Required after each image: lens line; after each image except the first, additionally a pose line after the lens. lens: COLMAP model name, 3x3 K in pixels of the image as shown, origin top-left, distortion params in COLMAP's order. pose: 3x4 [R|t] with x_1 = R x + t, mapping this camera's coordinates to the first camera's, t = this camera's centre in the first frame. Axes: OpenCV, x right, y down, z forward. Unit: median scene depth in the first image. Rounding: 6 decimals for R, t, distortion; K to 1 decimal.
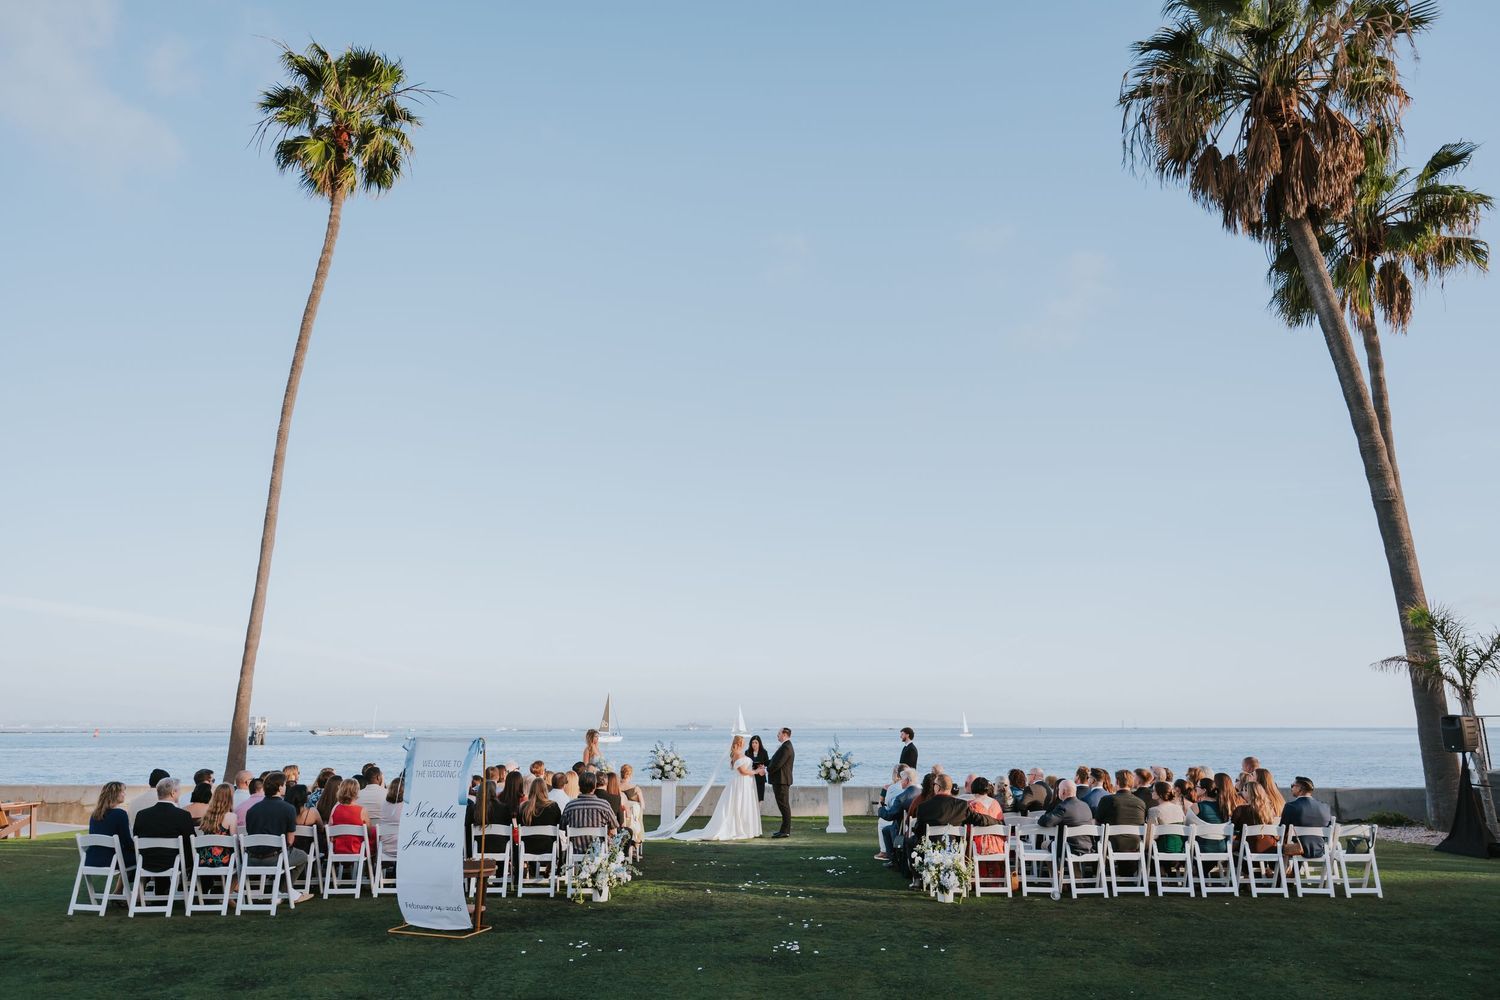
lens RADIAL K [[1069.4, 0, 746.9], [0, 1069.4, 506.2], [0, 0, 1]] dist [-0.006515, -0.000425]
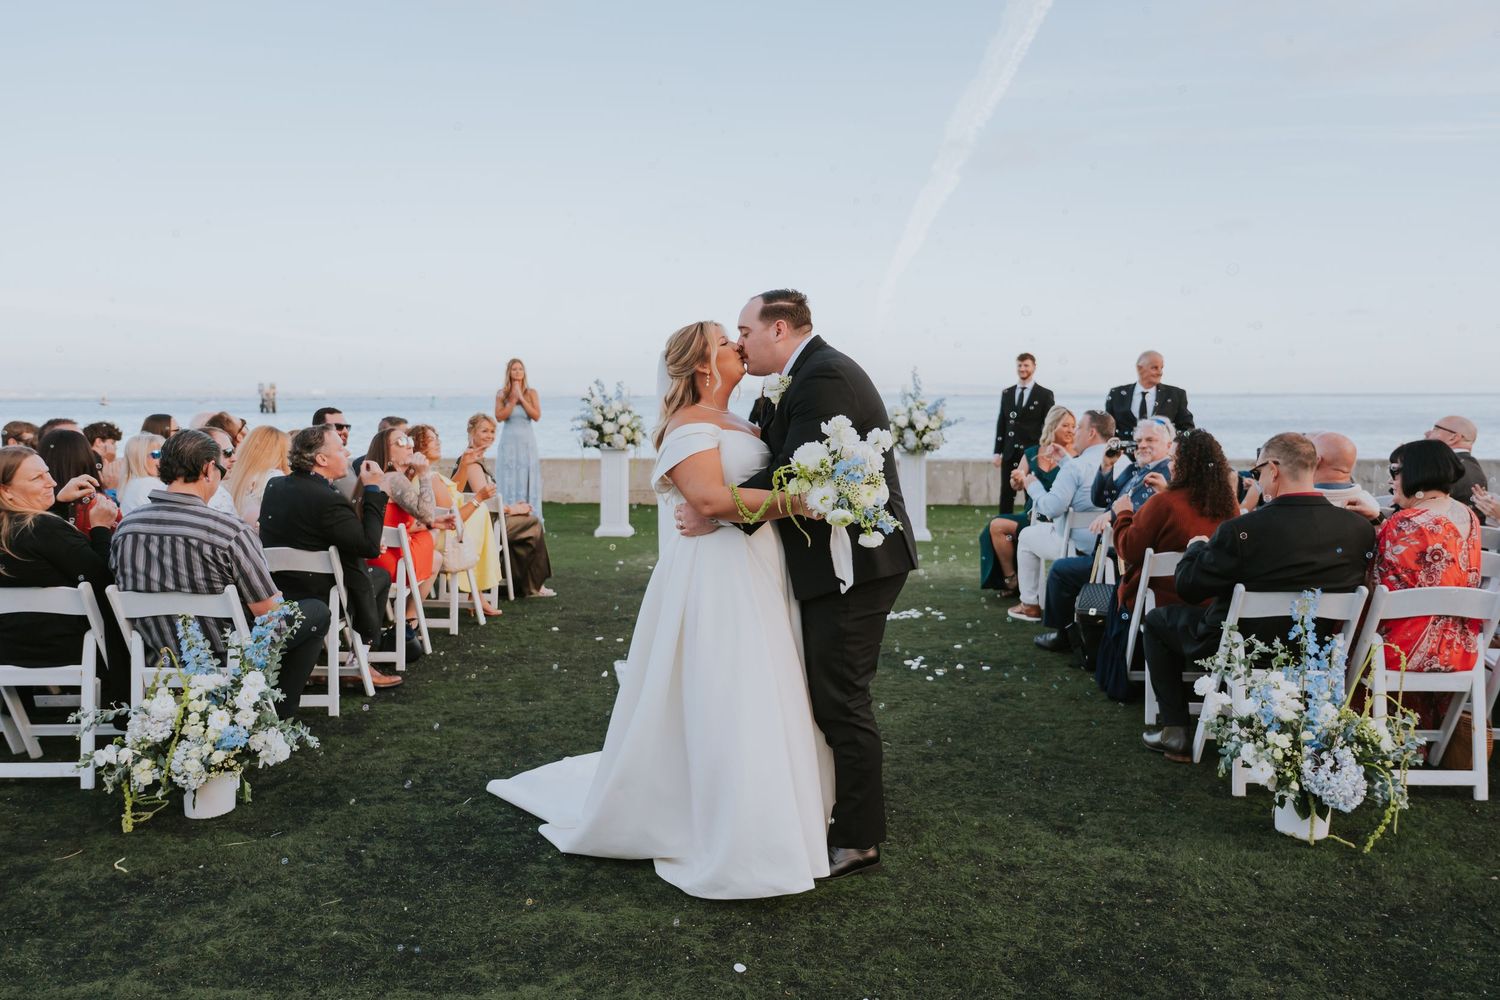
lens RADIAL K [[1128.7, 0, 752.5], [0, 1128.7, 500.4], [0, 0, 1]] dist [0.003274, 0.000695]
pose [[0.998881, -0.000152, -0.047297, 0.027051], [0.013947, 0.956476, 0.291478, 0.112221], [0.045194, -0.291811, 0.955408, 0.436962]]
